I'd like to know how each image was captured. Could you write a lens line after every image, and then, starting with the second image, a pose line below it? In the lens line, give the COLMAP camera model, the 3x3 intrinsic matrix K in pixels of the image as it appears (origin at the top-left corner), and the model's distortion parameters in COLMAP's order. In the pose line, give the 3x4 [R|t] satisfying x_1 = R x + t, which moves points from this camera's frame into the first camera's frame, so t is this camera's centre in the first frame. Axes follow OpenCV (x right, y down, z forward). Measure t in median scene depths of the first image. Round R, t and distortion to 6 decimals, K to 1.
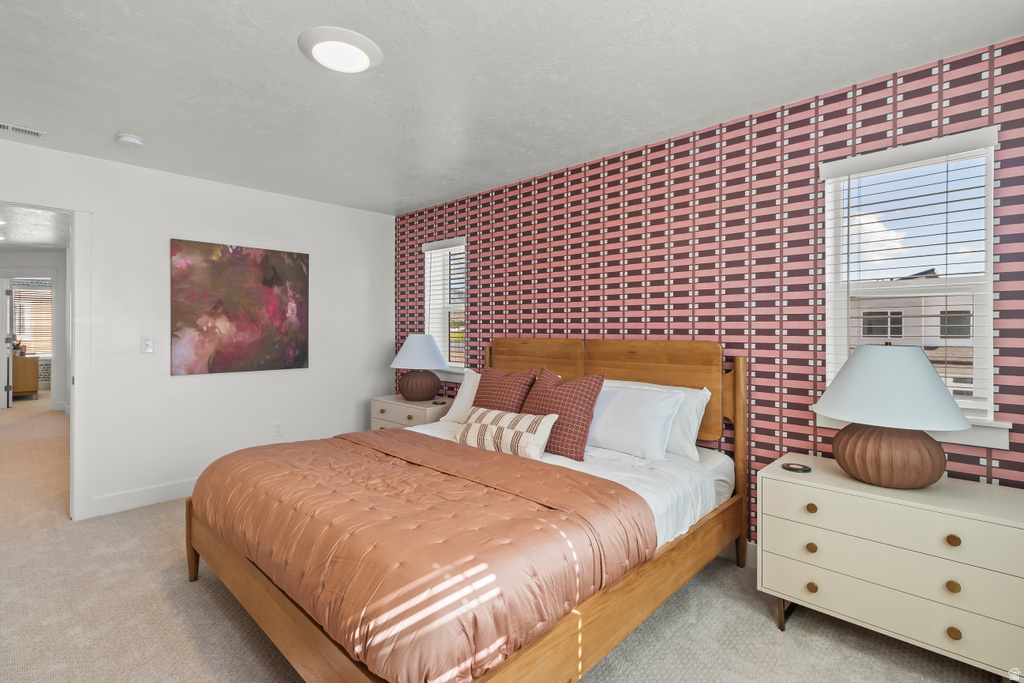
lens RADIAL K [[479.0, 0, 513.7], [0, 479.0, 334.7], [0, 0, 1]] dist [0.001976, 0.000175]
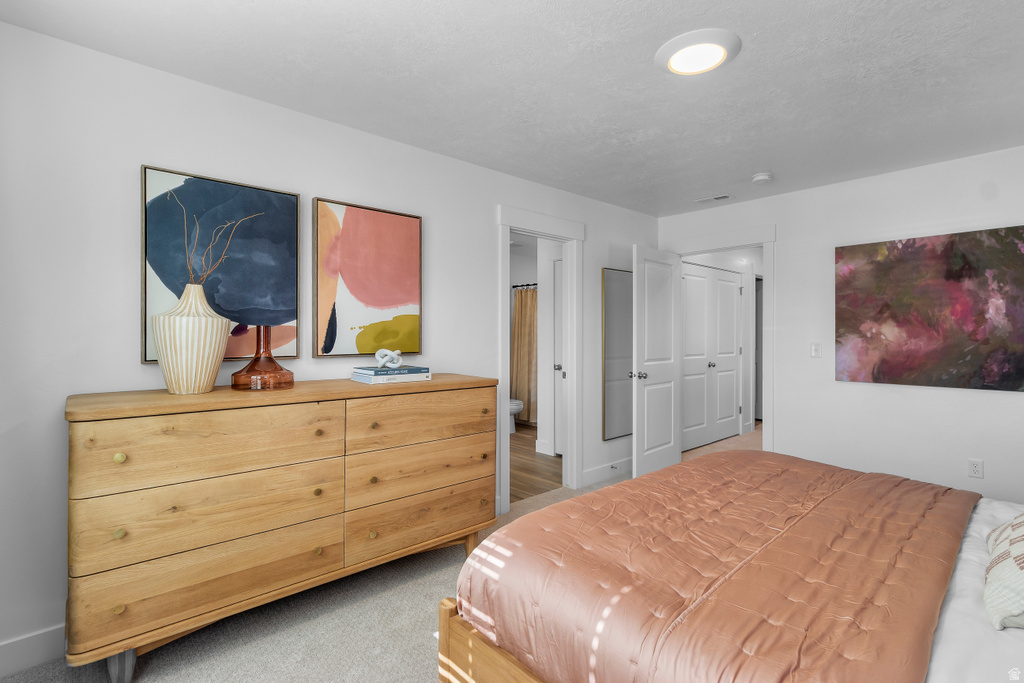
lens RADIAL K [[479.0, 0, 513.7], [0, 479.0, 334.7], [0, 0, 1]] dist [0.001976, 0.000175]
pose [[-0.066353, -0.002429, -0.997793, 0.337134], [-0.013044, 0.999914, -0.001567, -0.002209], [0.997711, 0.012912, -0.066379, 0.358869]]
